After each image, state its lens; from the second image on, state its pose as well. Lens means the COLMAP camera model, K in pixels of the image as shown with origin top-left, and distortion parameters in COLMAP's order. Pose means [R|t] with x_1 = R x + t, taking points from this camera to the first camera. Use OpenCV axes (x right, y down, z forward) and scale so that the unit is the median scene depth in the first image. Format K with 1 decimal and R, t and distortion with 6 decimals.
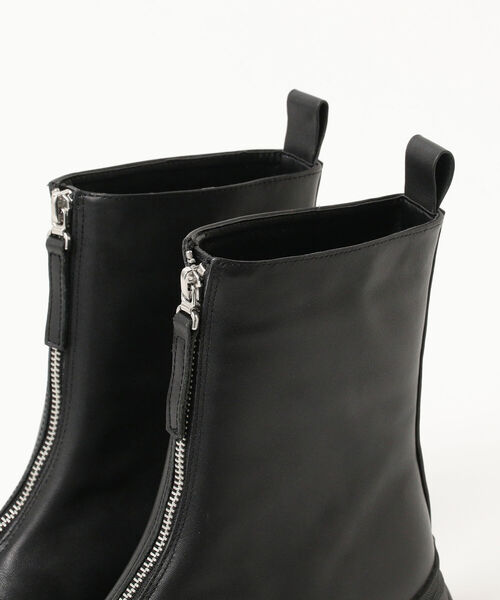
lens RADIAL K [[1685.5, 0, 250.4], [0, 1685.5, 299.9], [0, 0, 1]] dist [0.195485, 0.000000]
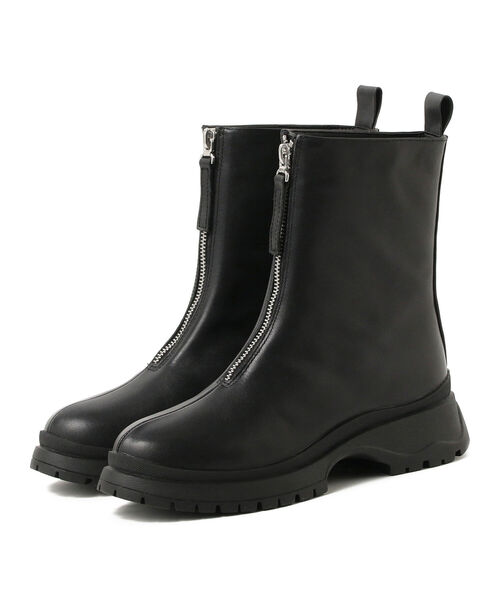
lens RADIAL K [[1611.2, 0, 249.8], [0, 1611.2, 300.1], [0, 0, 1]] dist [0.045326, 0.000000]
pose [[0.996014, 0.010141, -0.088615, 0.063405], [-0.022448, 0.990036, -0.139011, 0.308777], [0.086323, 0.140446, 0.986318, -0.484789]]
